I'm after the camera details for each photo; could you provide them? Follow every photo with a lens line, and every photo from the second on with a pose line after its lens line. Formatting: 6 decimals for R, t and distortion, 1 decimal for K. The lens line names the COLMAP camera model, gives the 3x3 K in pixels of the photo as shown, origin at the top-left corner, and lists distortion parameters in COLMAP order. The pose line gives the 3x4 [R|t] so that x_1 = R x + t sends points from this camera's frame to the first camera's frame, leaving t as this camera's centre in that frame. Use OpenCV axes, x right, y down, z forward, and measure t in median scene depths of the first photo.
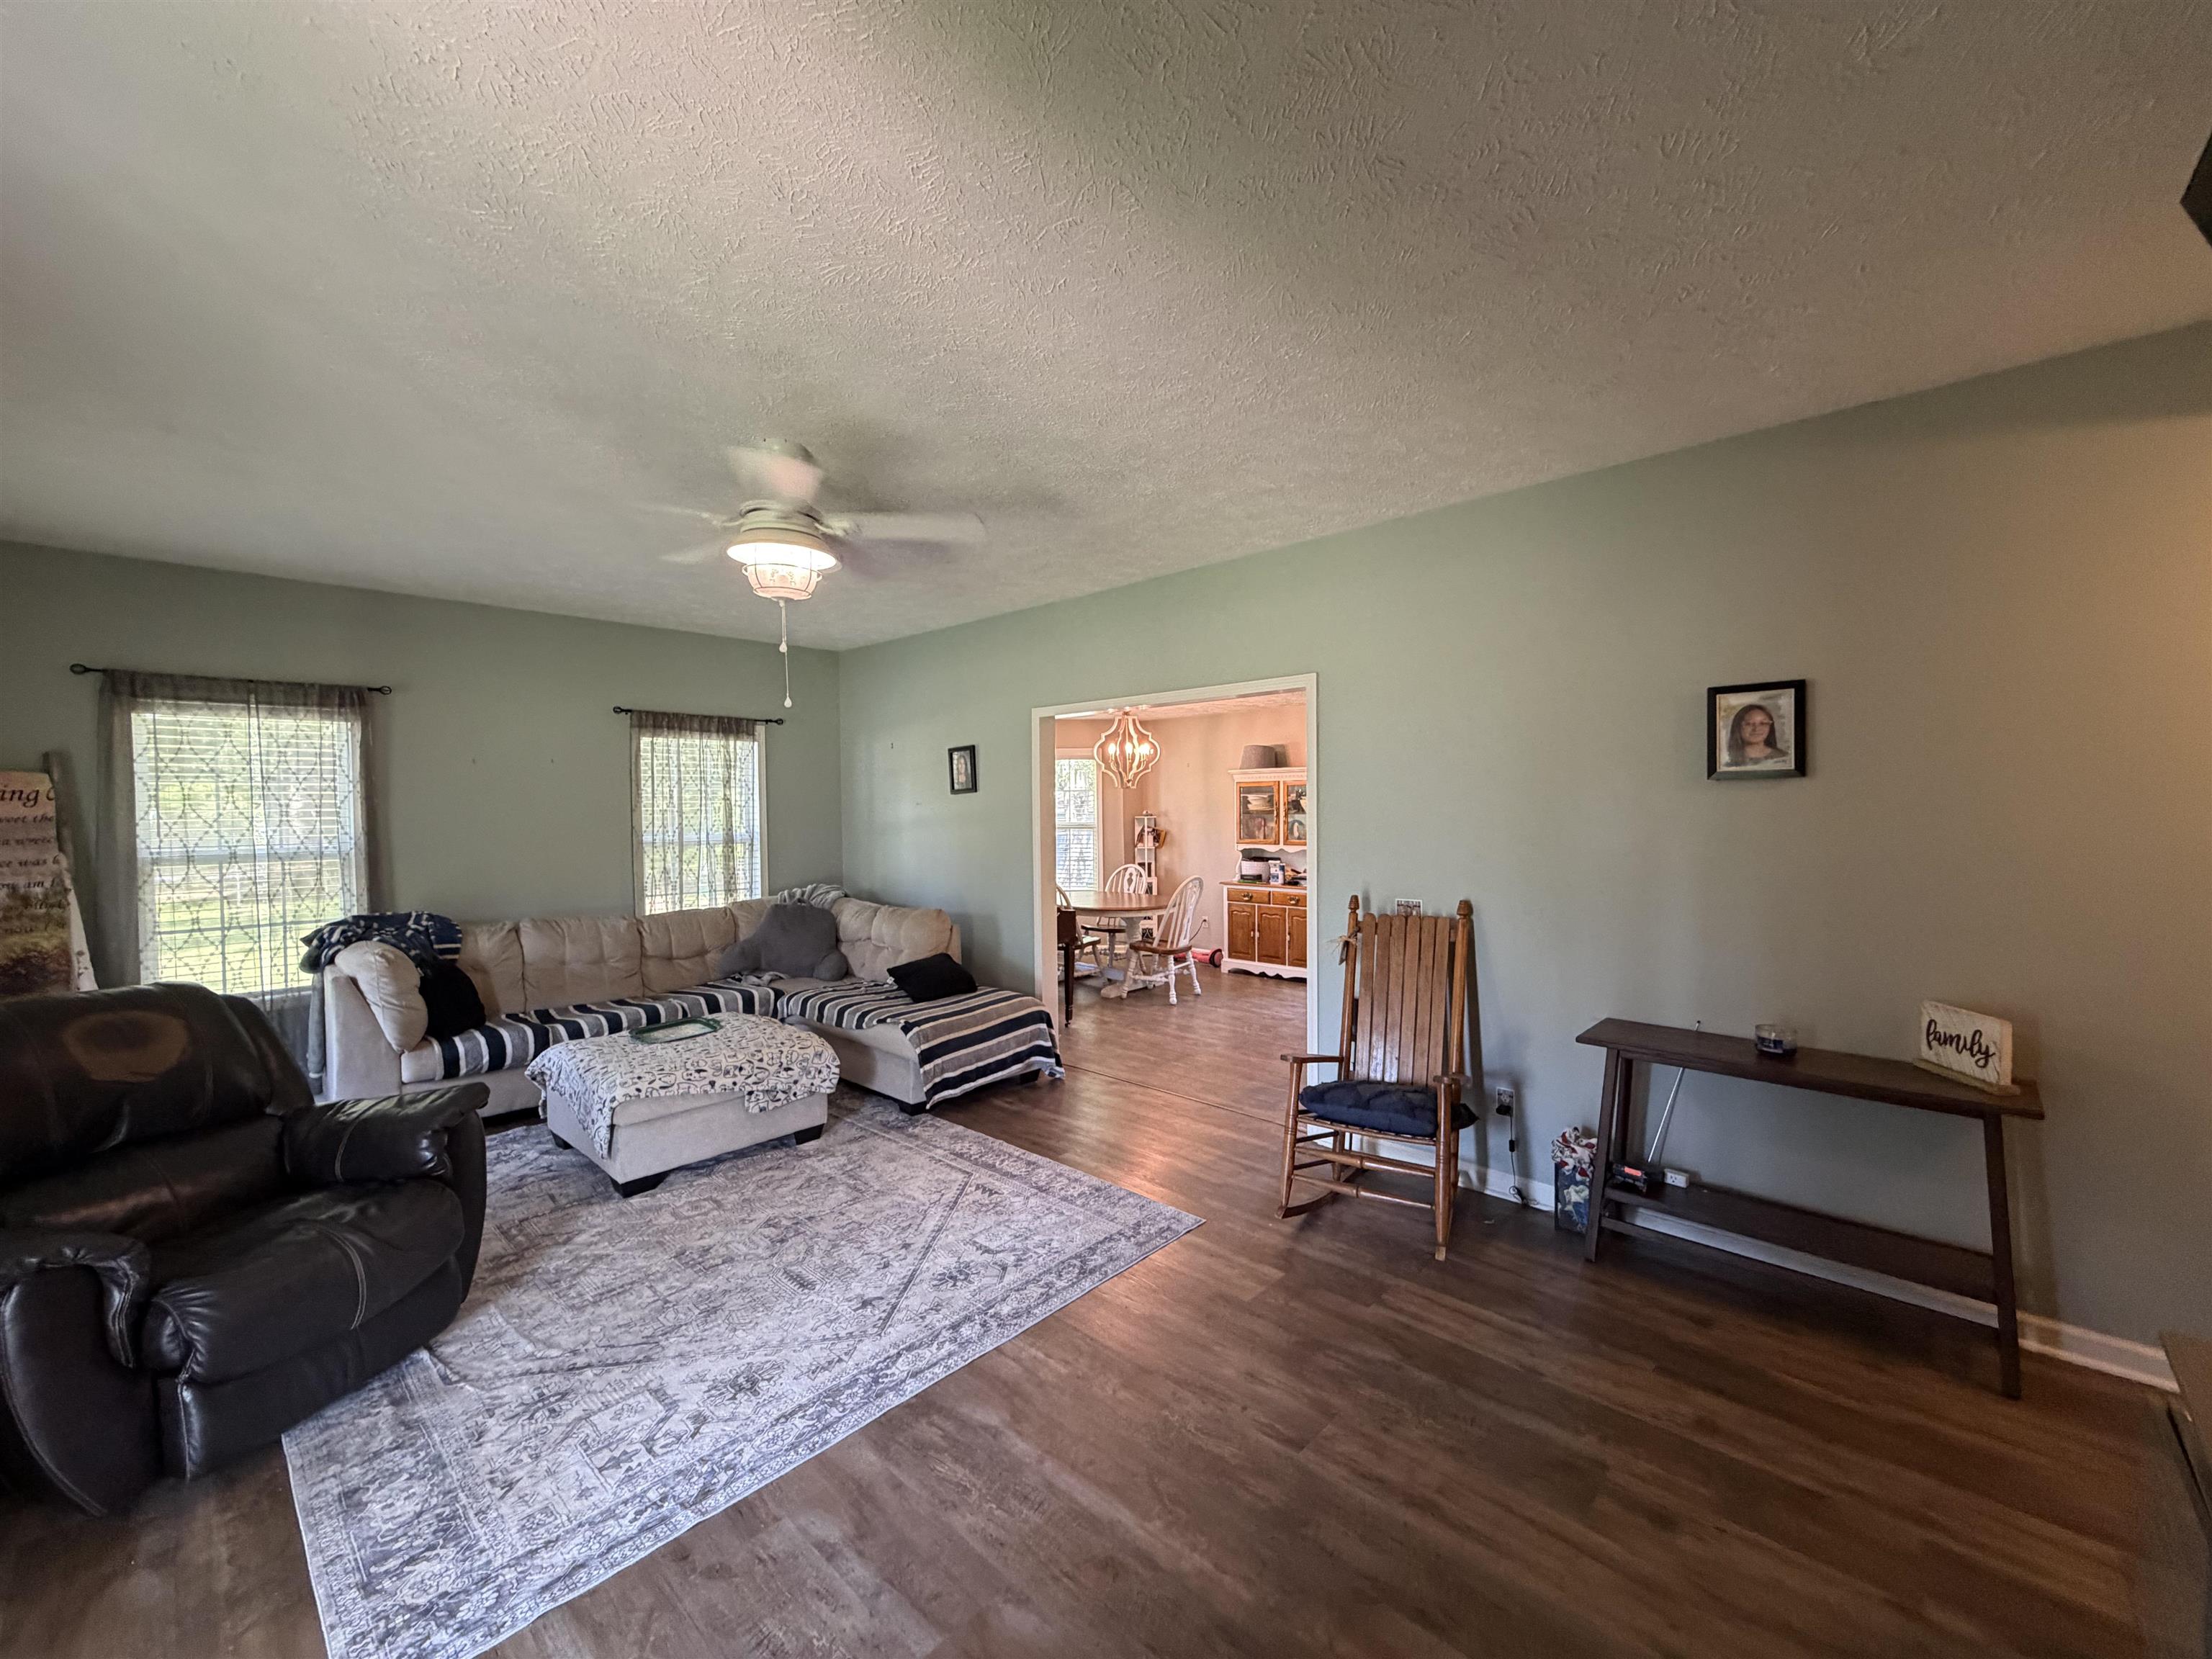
lens RADIAL K [[880.1, 0, 1098.7], [0, 880.1, 827.0], [0, 0, 1]] dist [-0.000503, -0.000015]
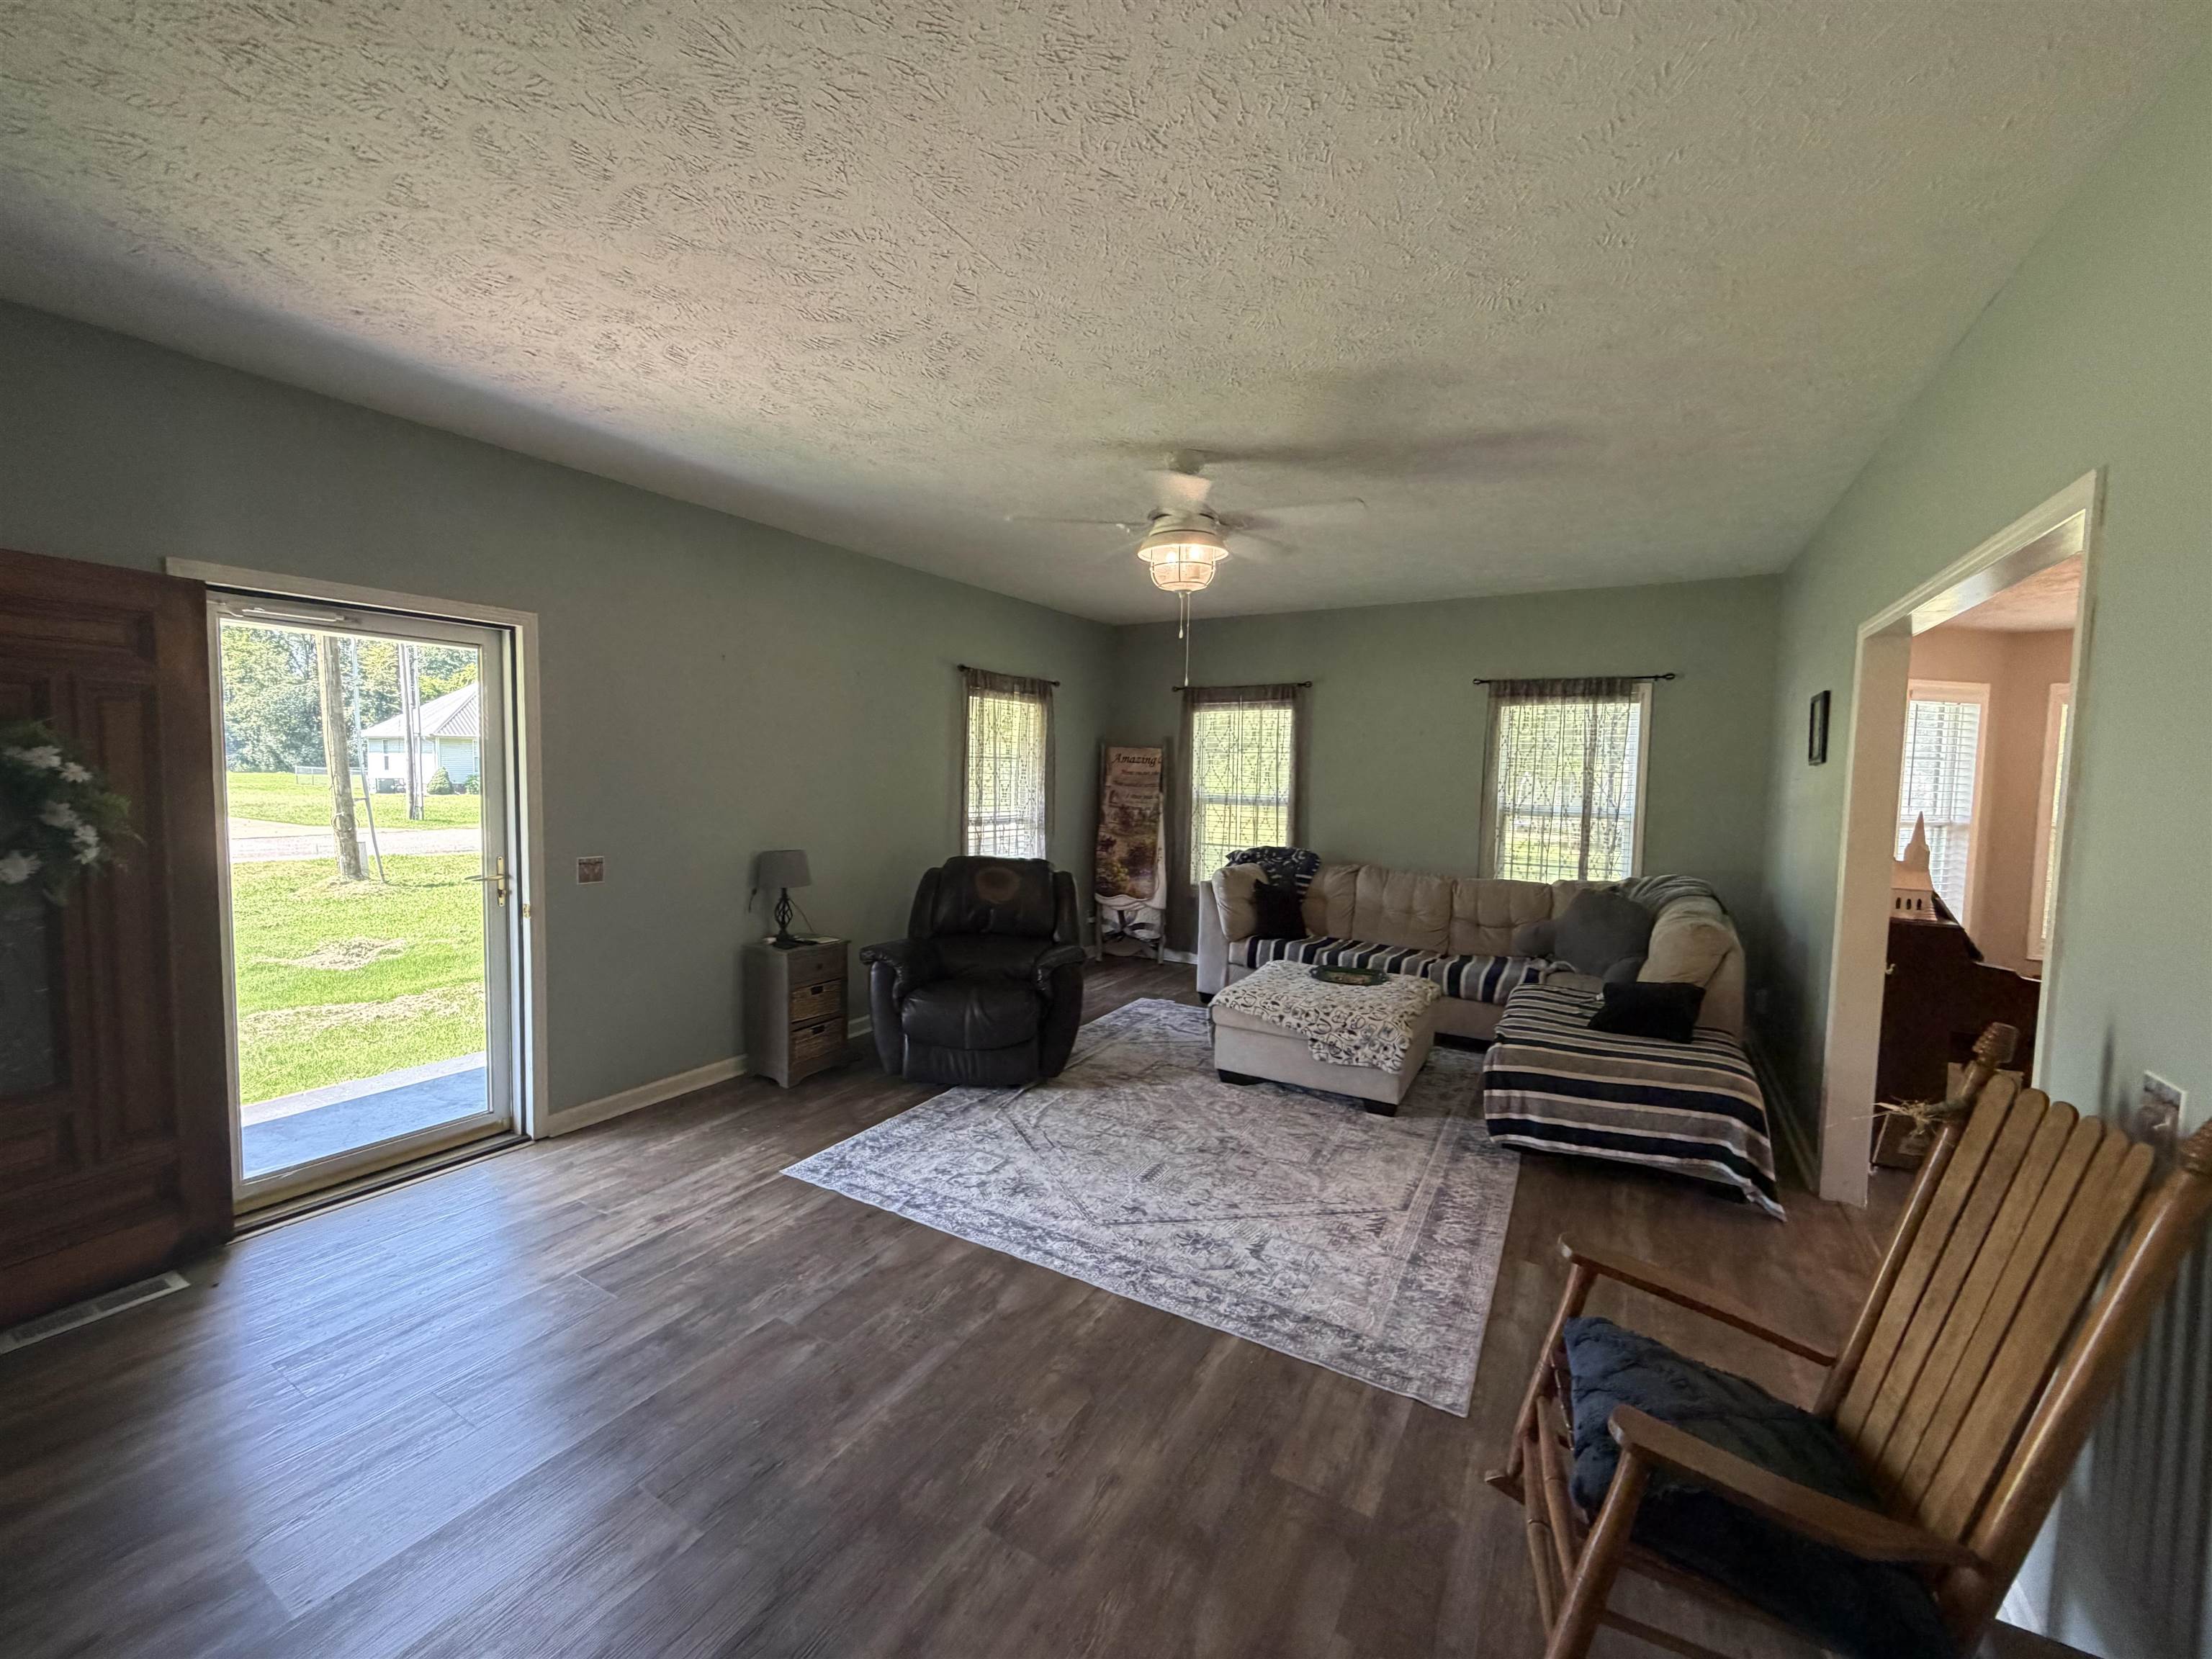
lens RADIAL K [[882.0, 0, 1106.0], [0, 882.0, 829.5], [0, 0, 1]] dist [0.001970, 0.000250]
pose [[0.221372, 0.080451, -0.971865, 0.621289], [-0.044670, 0.996382, 0.072306, -0.022672], [0.974166, 0.027406, 0.224164, 0.540461]]
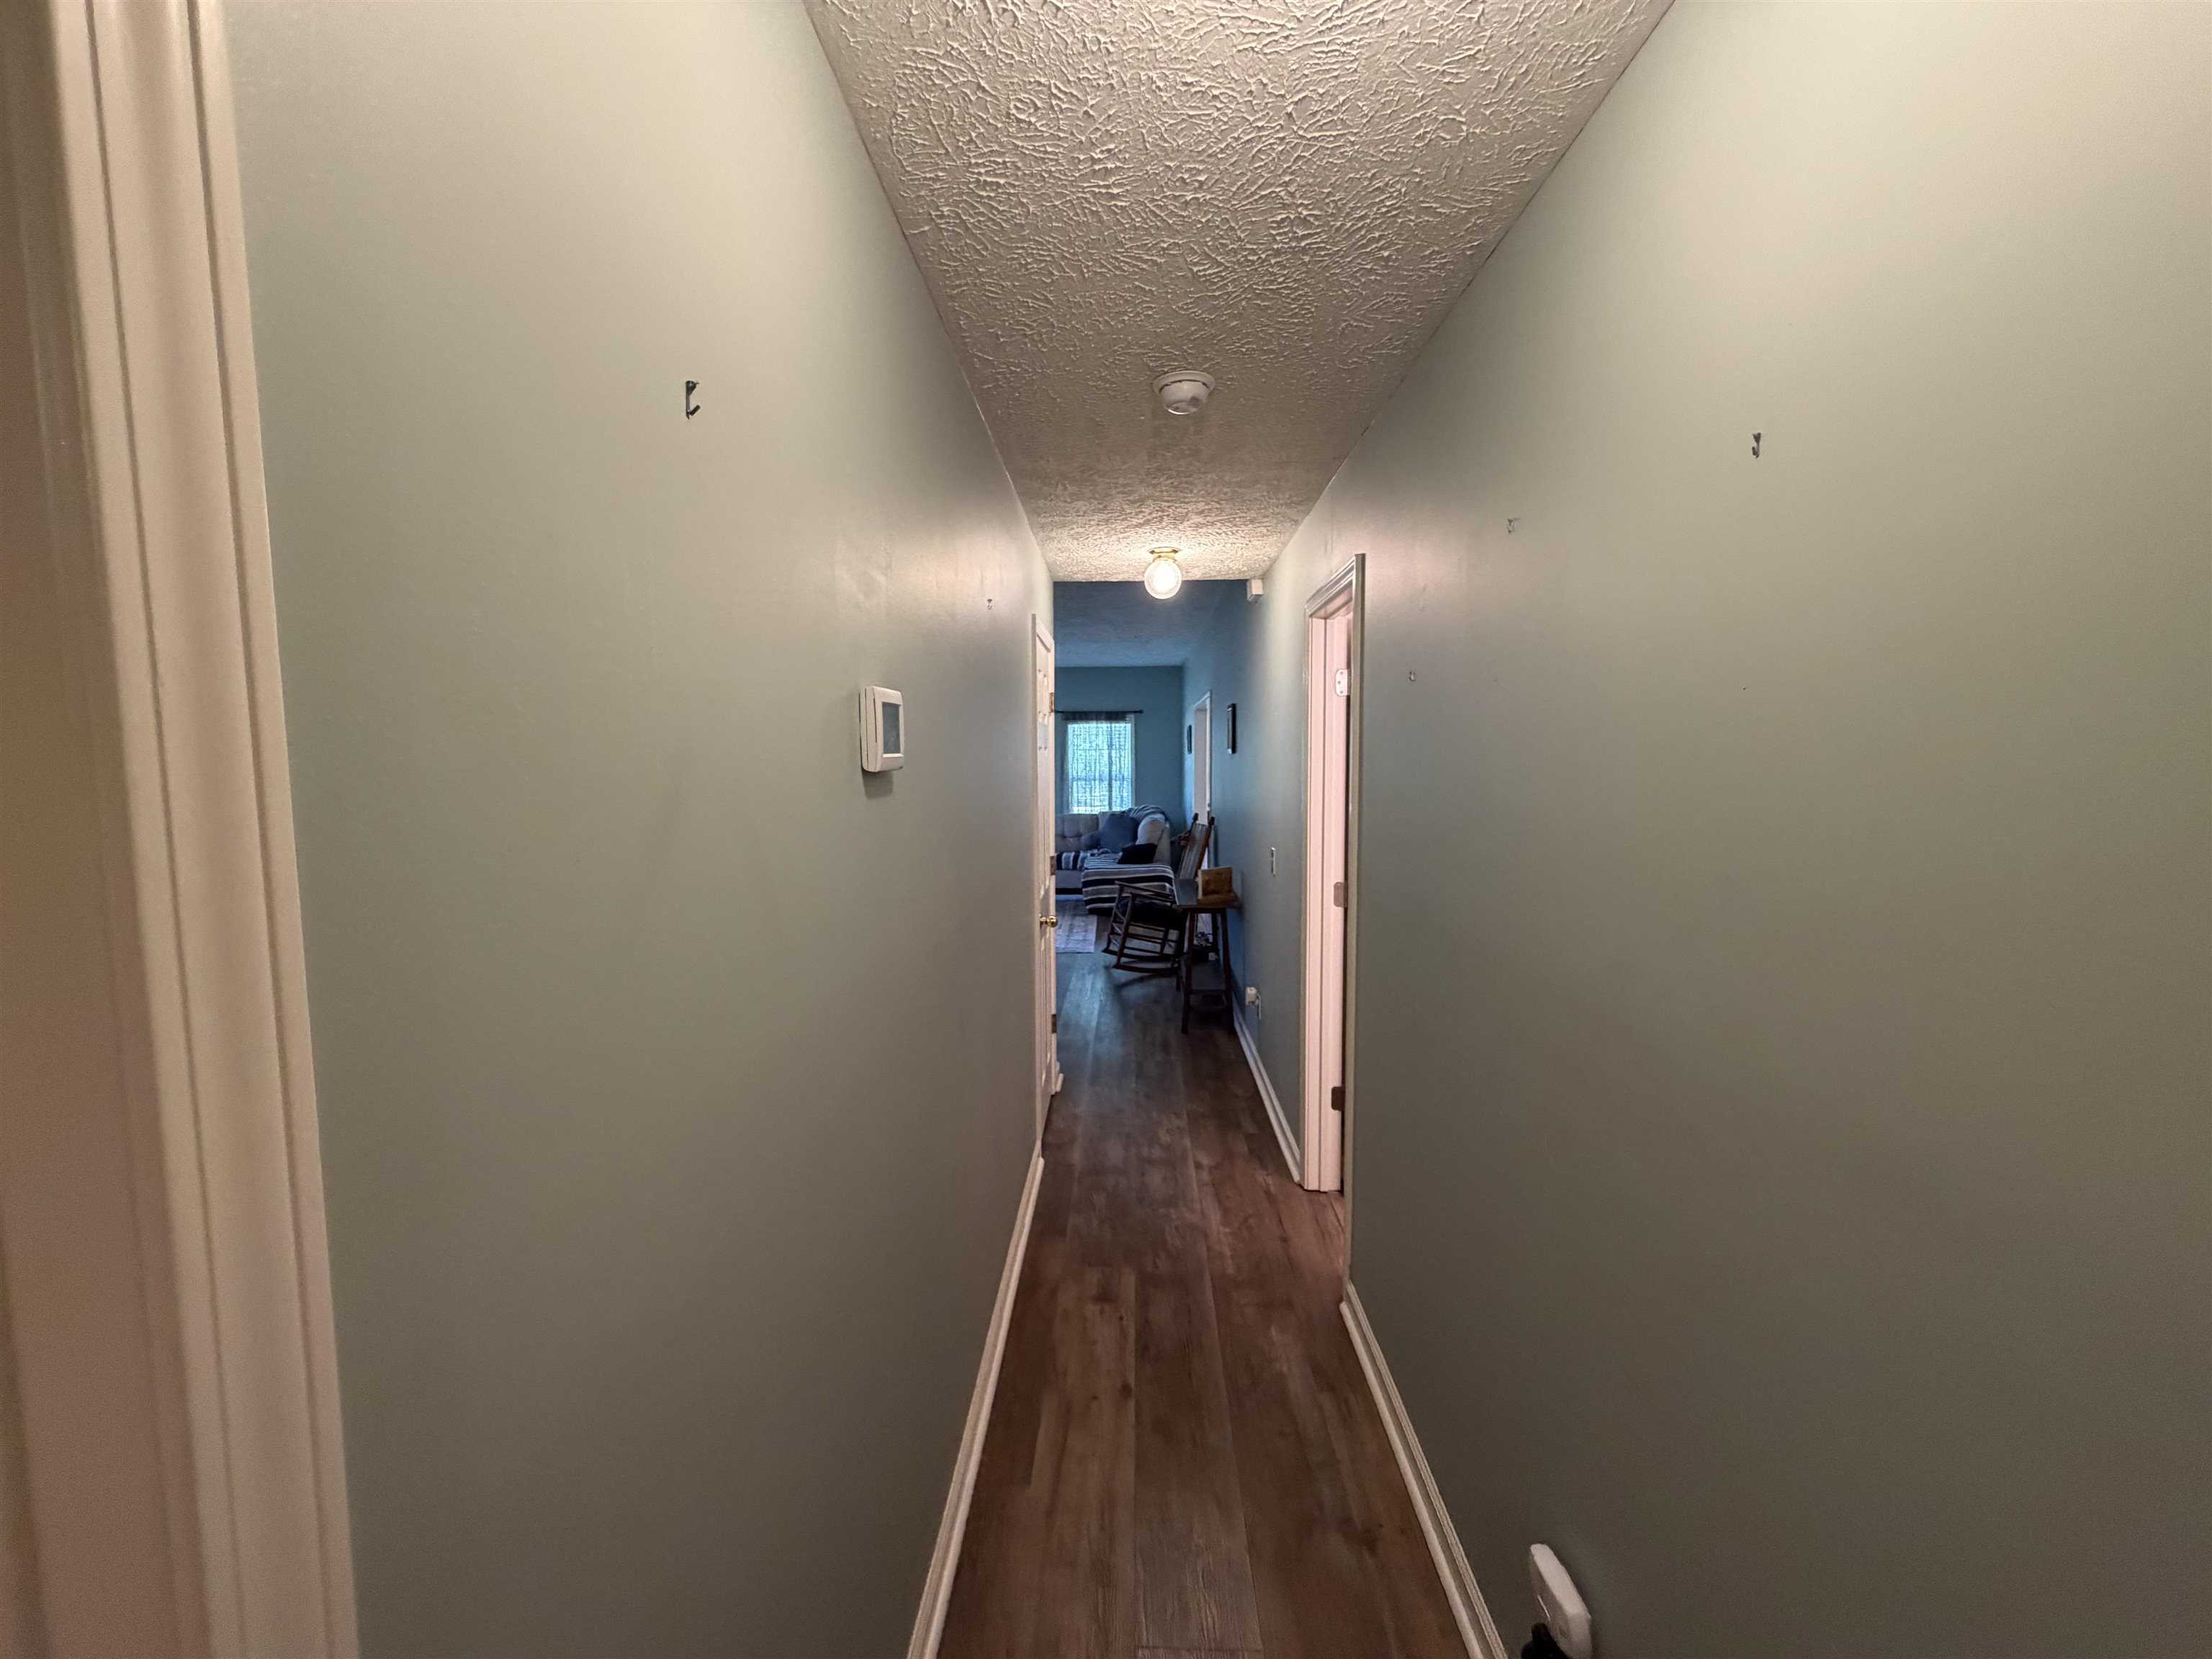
lens RADIAL K [[880.1, 0, 1098.7], [0, 880.1, 827.0], [0, 0, 1]] dist [-0.000503, -0.000015]
pose [[0.657795, 0.065152, -0.750374, 1.659106], [-0.015582, 0.997216, 0.072925, -0.028801], [0.753036, -0.036278, 0.656979, -0.408624]]
